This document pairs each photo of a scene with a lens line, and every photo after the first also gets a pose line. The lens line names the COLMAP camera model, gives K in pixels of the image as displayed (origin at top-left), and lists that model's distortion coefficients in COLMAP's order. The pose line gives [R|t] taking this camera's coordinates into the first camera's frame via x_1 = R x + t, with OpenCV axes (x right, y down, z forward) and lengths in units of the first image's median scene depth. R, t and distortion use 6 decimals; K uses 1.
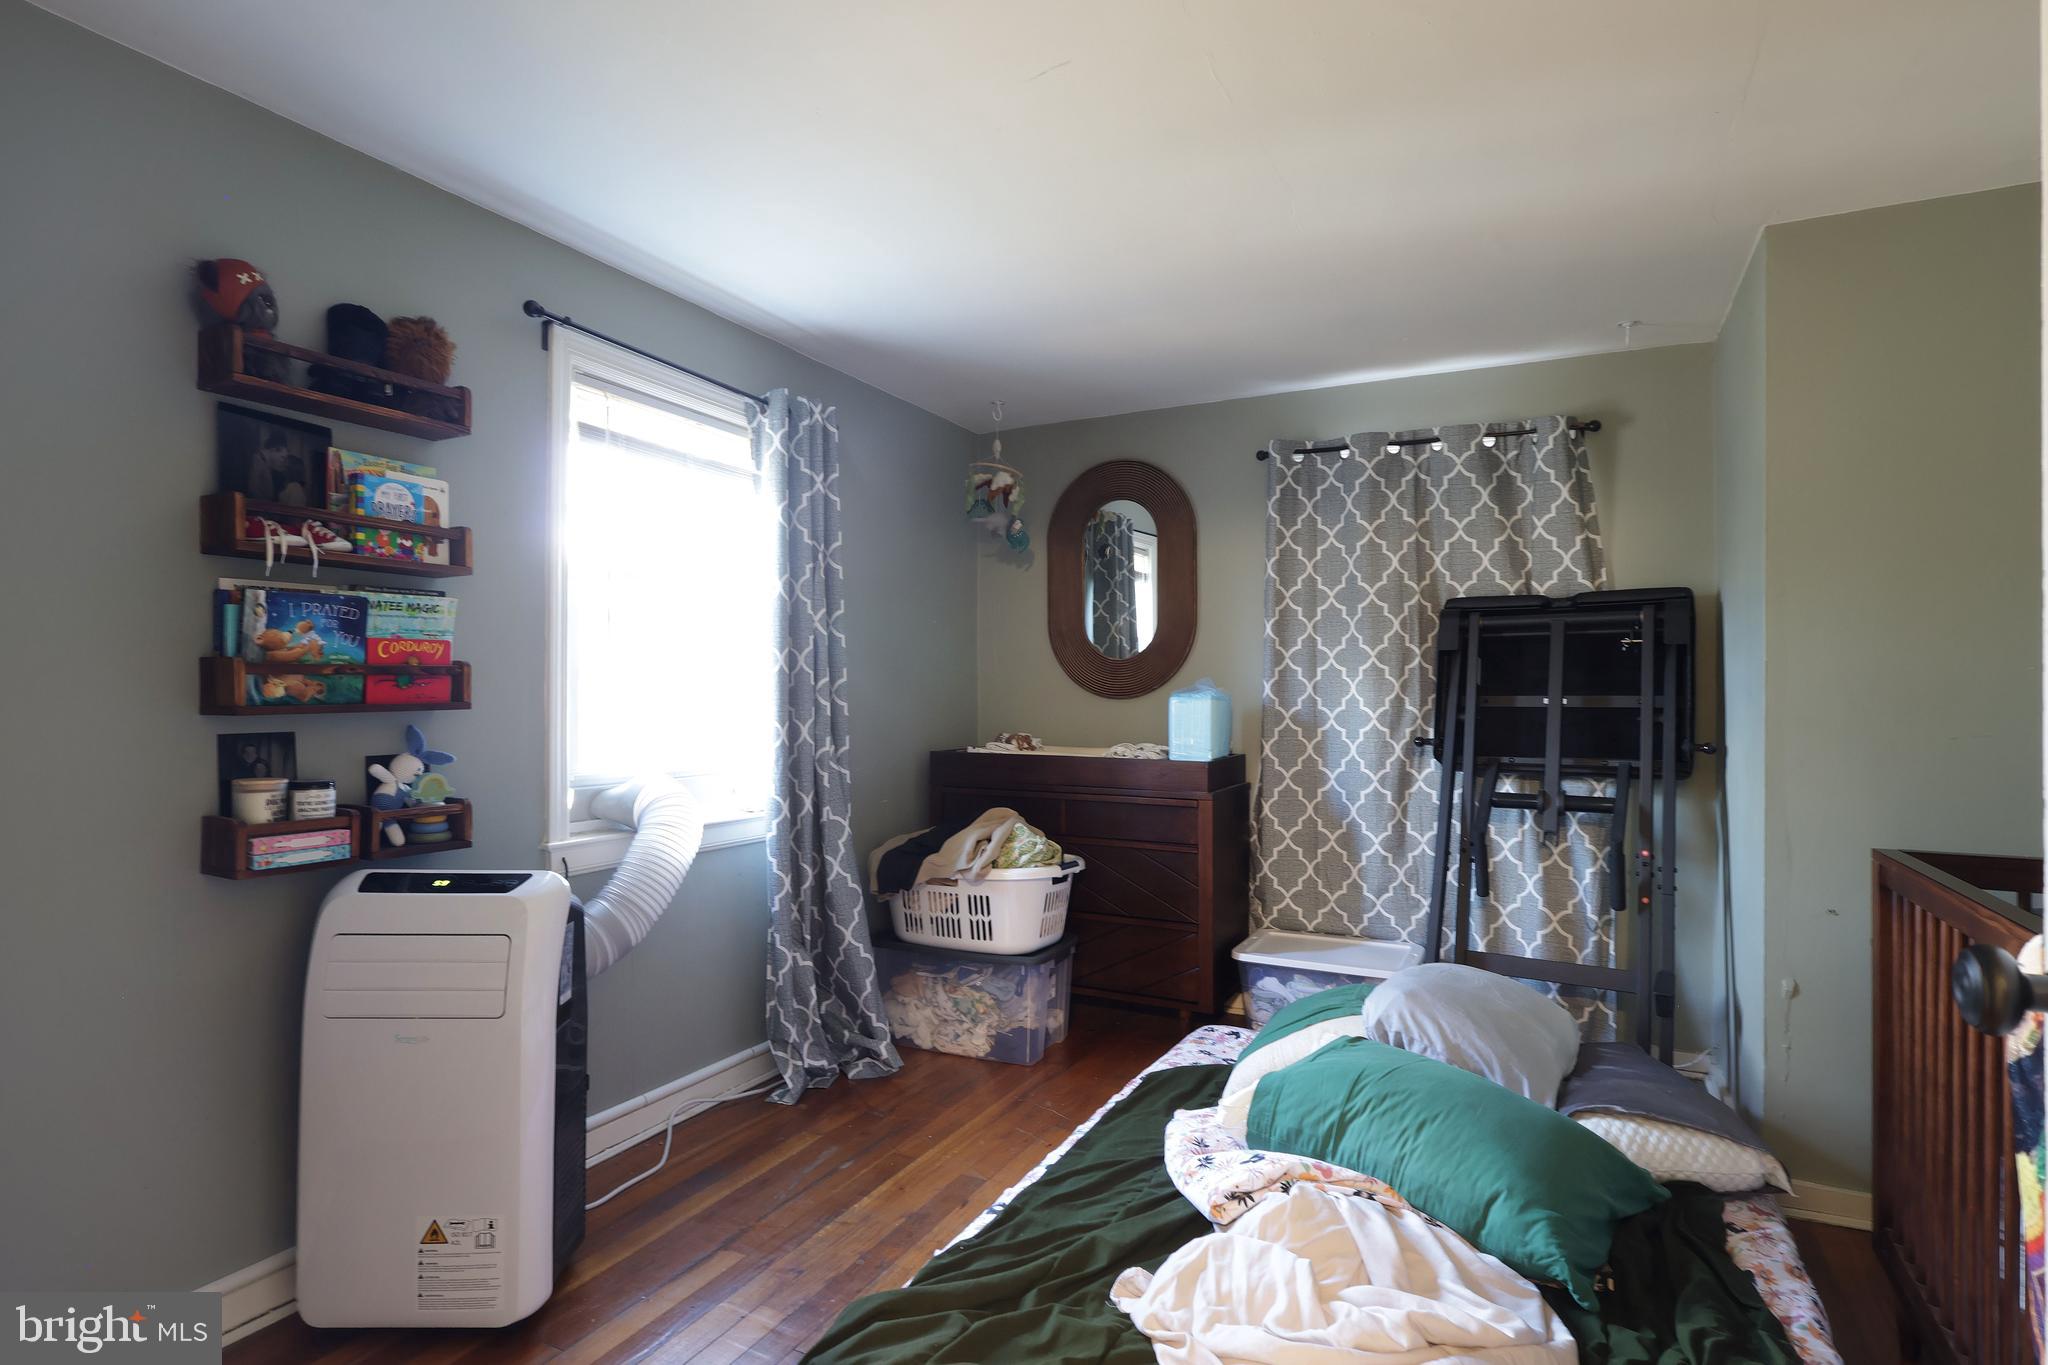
lens RADIAL K [[1062.7, 0, 1026.9], [0, 1062.7, 694.1], [0, 0, 1]] dist [-0.000435, -0.000276]
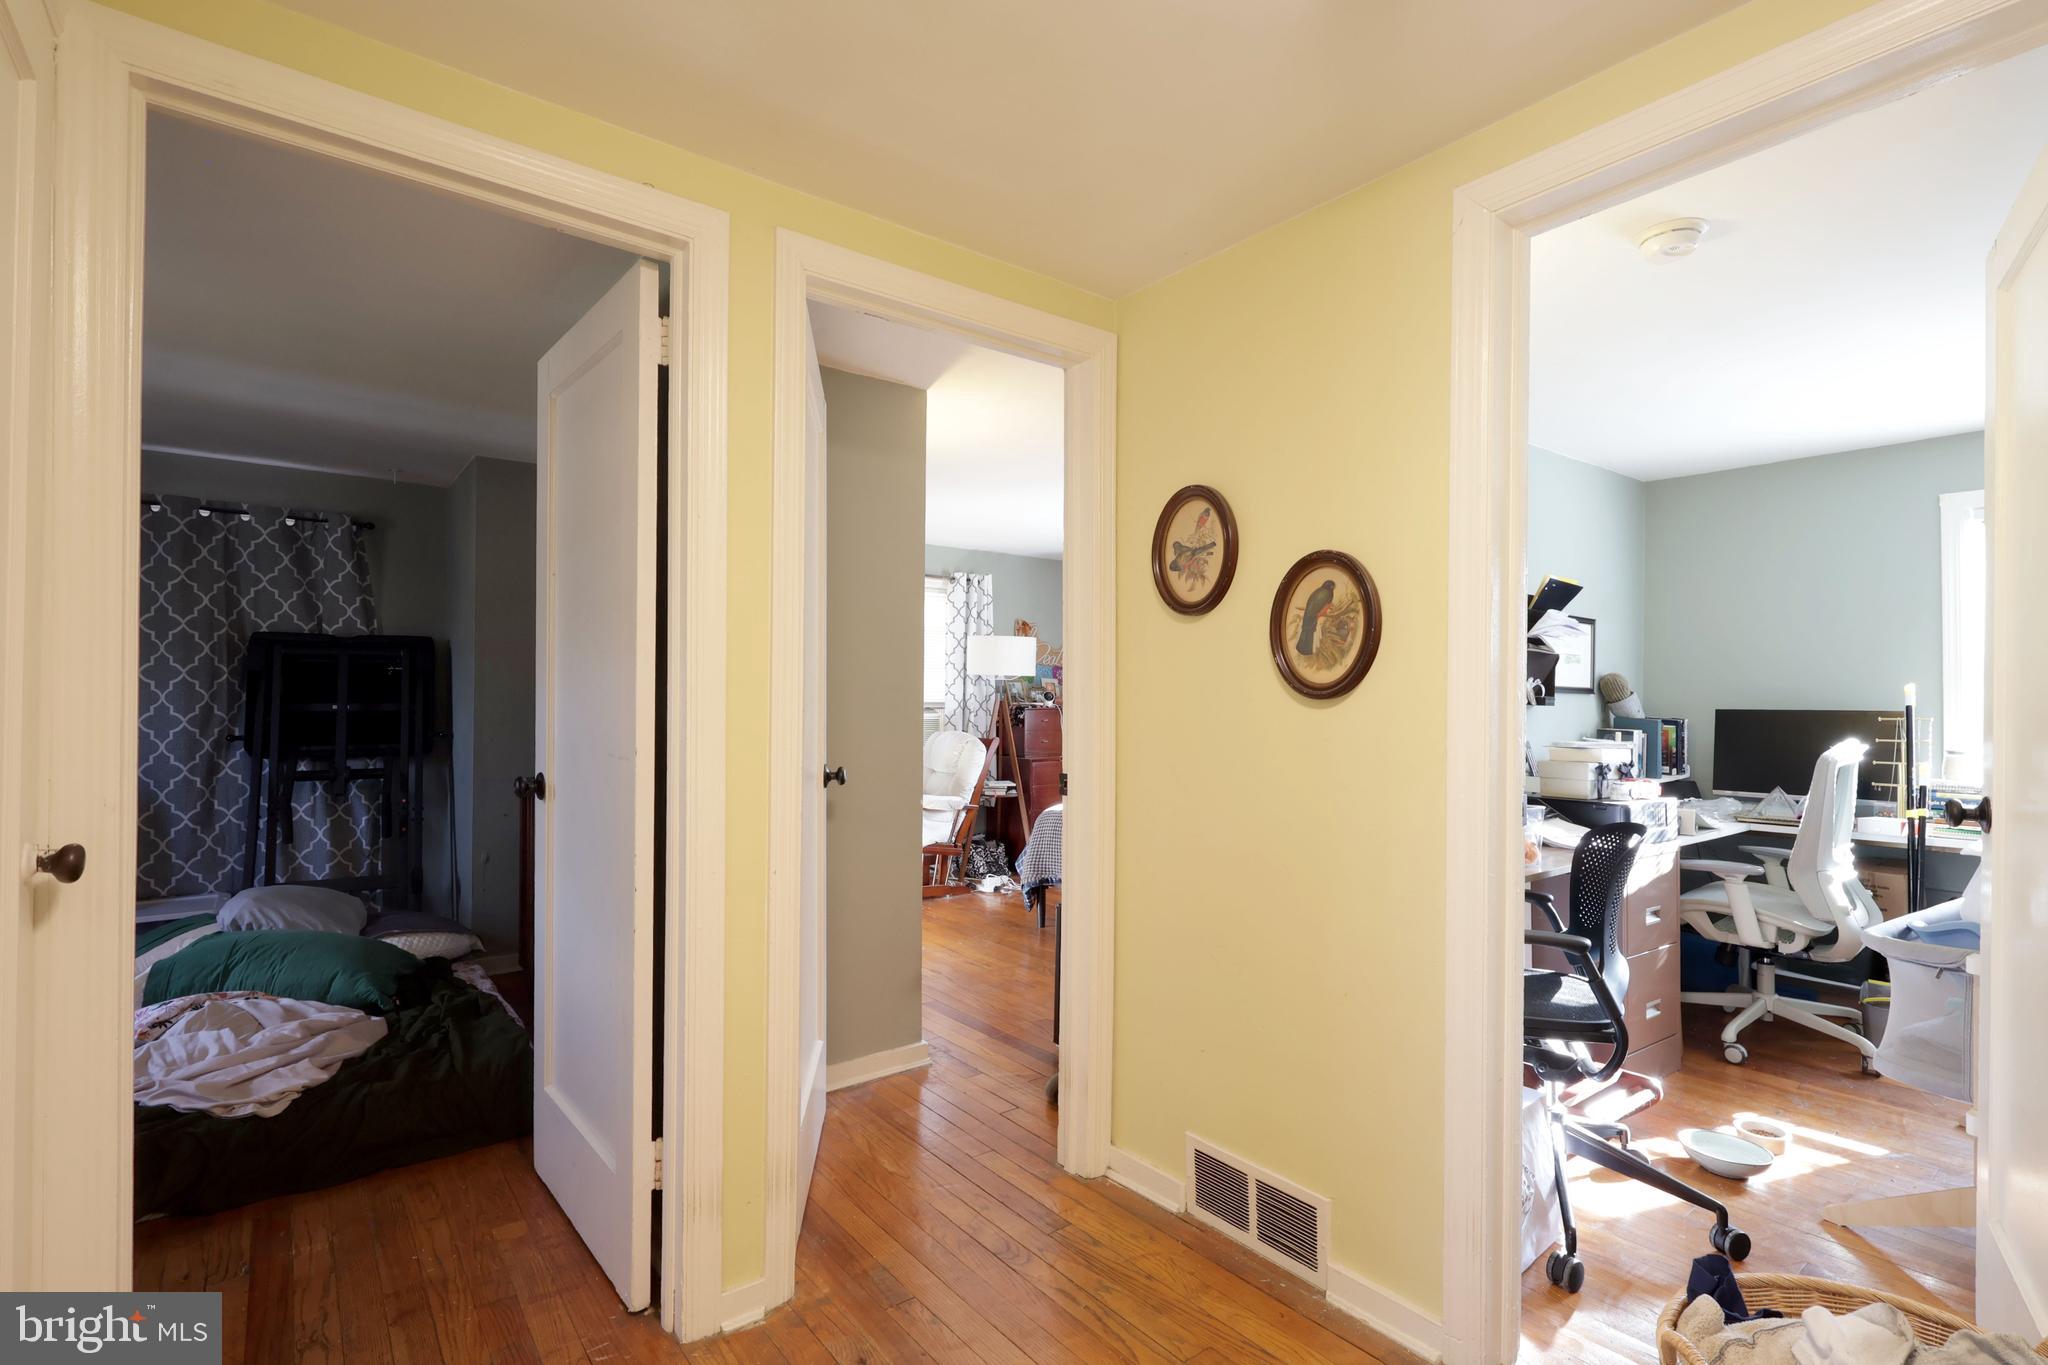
lens RADIAL K [[975.2, 0, 1024.0], [0, 975.2, 682.5], [0, 0, 1]] dist [0.001118, 0.000436]
pose [[0.436828, 0.010738, 0.899481, -0.309465], [-0.003502, 0.999941, -0.010236, -0.016822], [-0.899538, 0.001321, 0.436840, -0.449633]]
